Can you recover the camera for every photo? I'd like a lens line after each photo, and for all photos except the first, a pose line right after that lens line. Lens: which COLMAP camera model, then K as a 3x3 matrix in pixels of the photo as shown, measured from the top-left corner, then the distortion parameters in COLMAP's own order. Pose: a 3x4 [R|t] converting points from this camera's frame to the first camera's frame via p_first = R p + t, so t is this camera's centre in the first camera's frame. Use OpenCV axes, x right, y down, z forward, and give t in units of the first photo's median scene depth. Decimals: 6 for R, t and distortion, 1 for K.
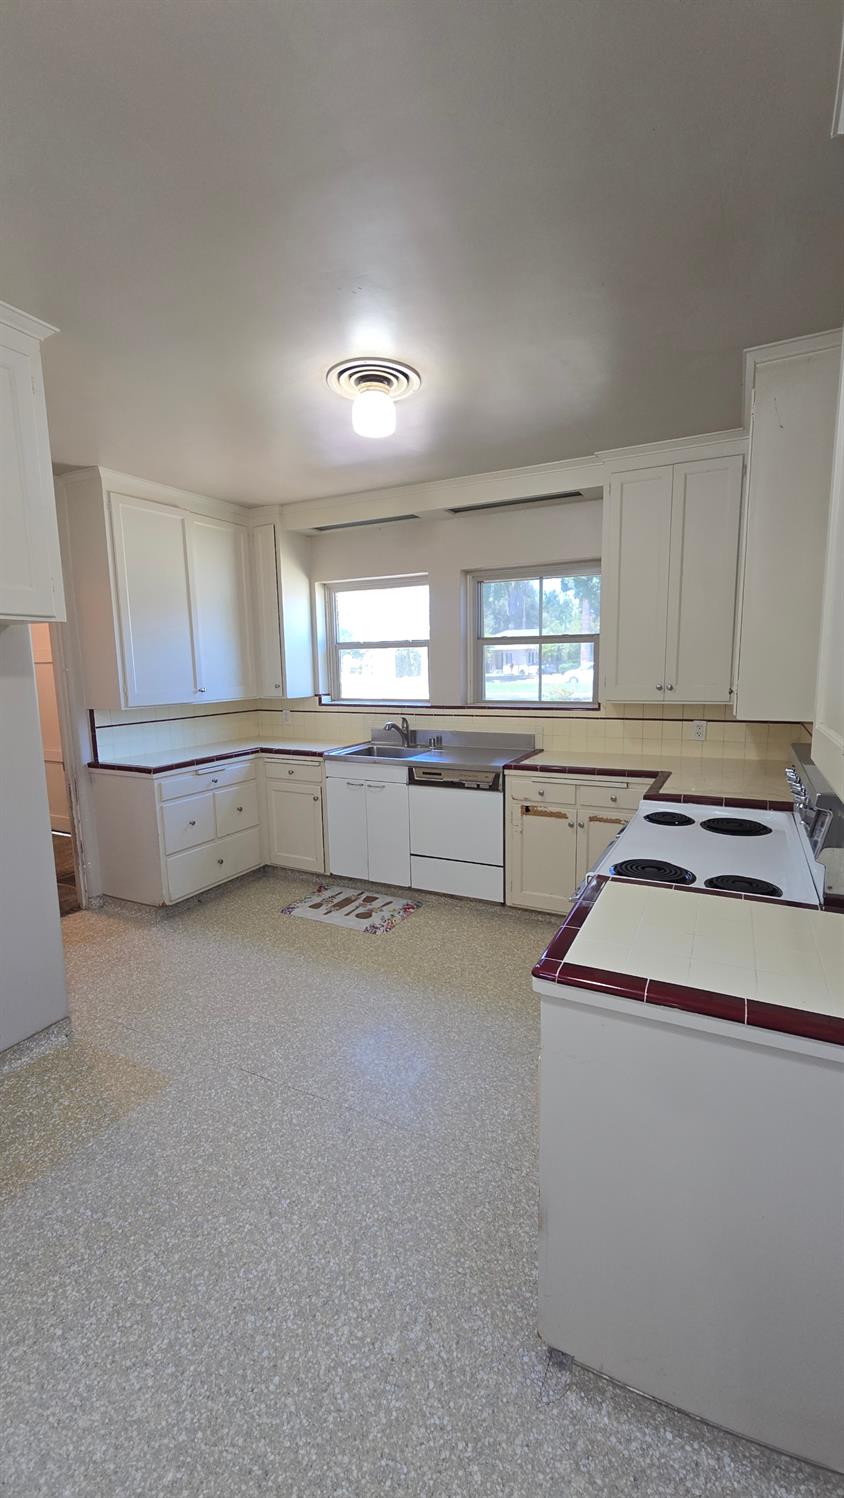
lens RADIAL K [[613.1, 0, 430.7], [0, 613.1, 755.5], [0, 0, 1]] dist [0.003351, -0.006089]
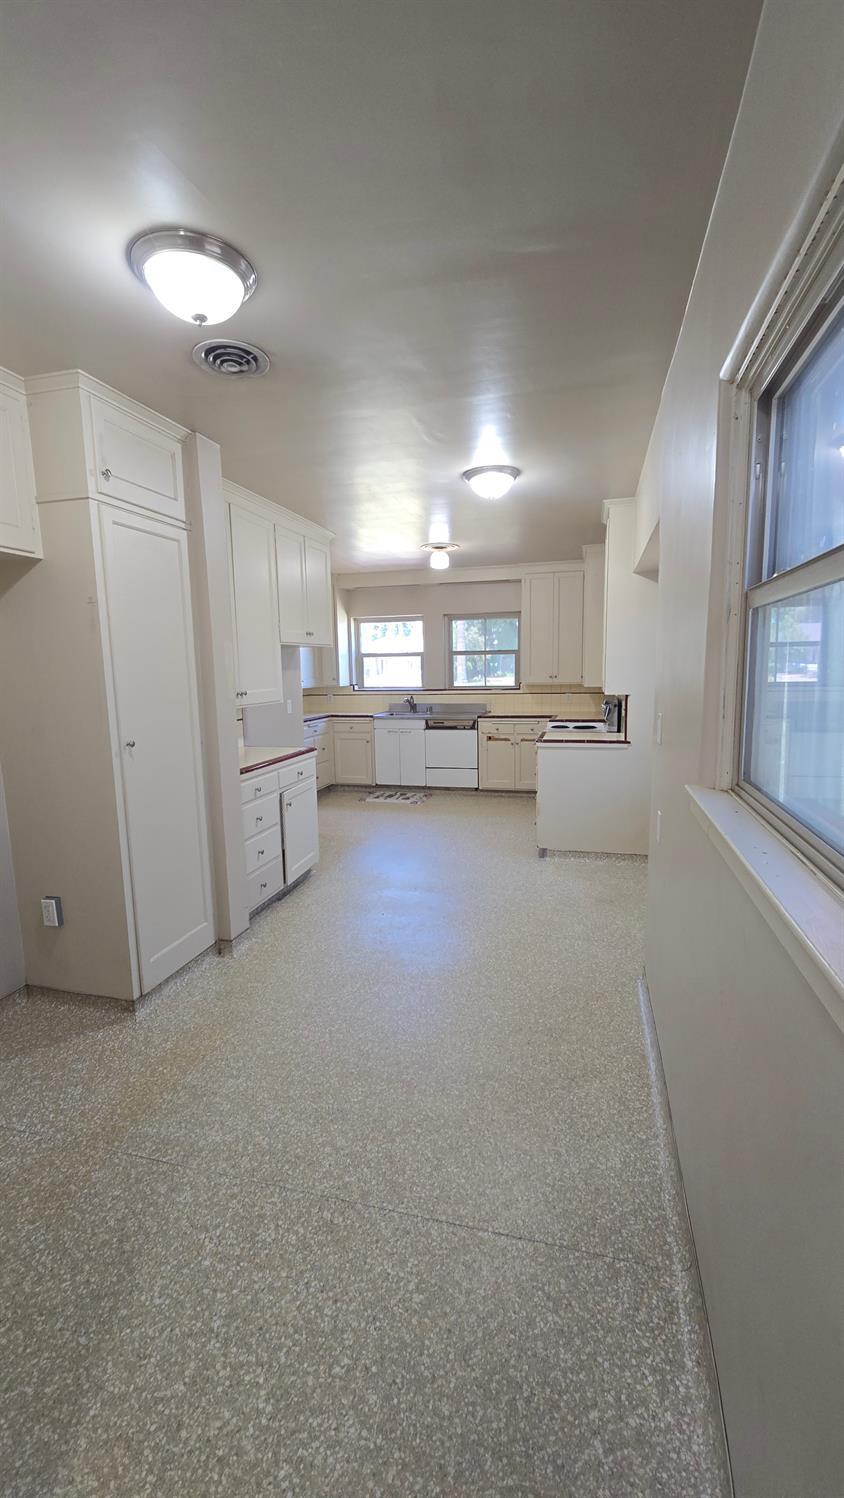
lens RADIAL K [[613.1, 0, 429.7], [0, 613.1, 753.6], [0, 0, 1]] dist [0.003351, -0.006089]
pose [[0.979099, -0.030159, 0.201136, -0.381365], [0.032520, 0.999435, -0.008443, 0.130086], [-0.200767, 0.014808, 0.979527, -0.798986]]
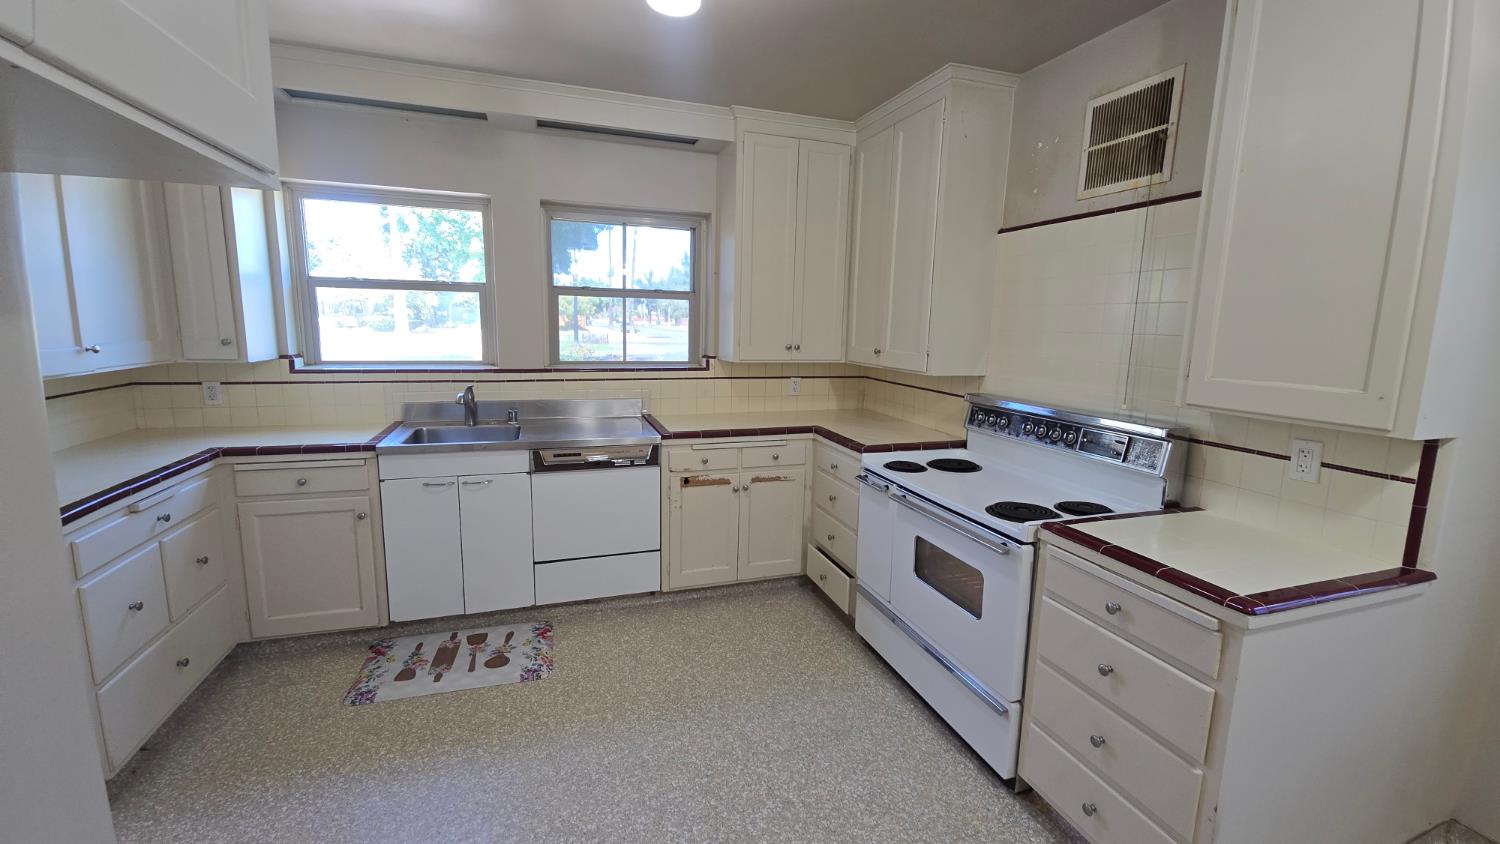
lens RADIAL K [[617.0, 0, 750.3], [0, 617.0, 415.7], [0, 0, 1]] dist [0.001674, 0.000056]
pose [[0.703438, -0.076240, 0.706656, -0.361804], [0.072345, 0.996747, 0.035522, -0.029819], [-0.707065, 0.026136, 0.706665, 0.248100]]
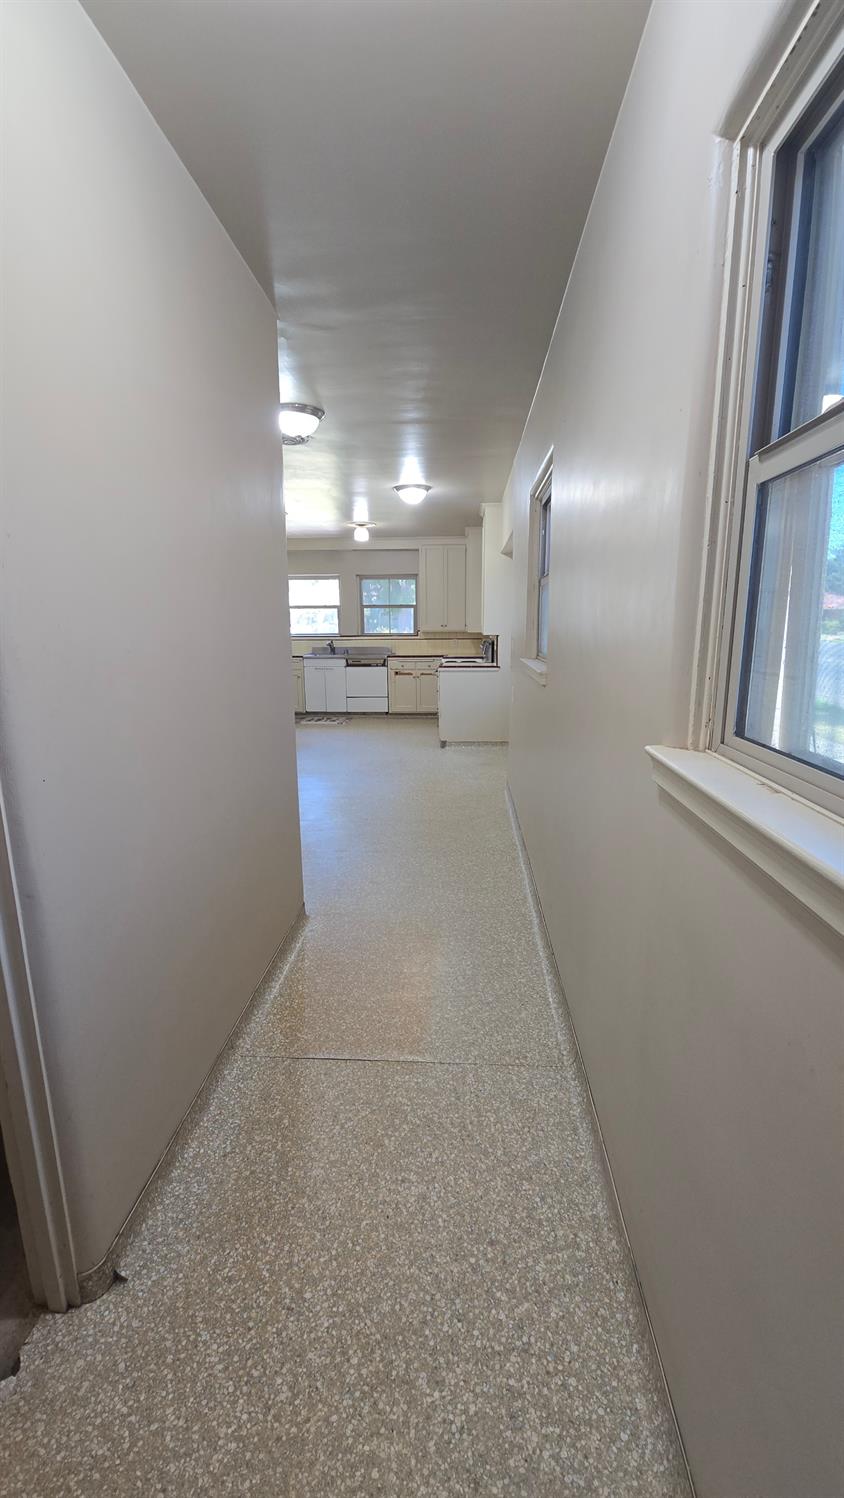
lens RADIAL K [[613.1, 0, 422.1], [0, 613.1, 748.2], [0, 0, 1]] dist [0.003351, -0.006089]
pose [[0.924791, -0.069026, 0.374162, -0.639105], [0.050051, 0.996930, 0.060208, 0.221594], [-0.377169, -0.036953, 0.925407, -1.260250]]
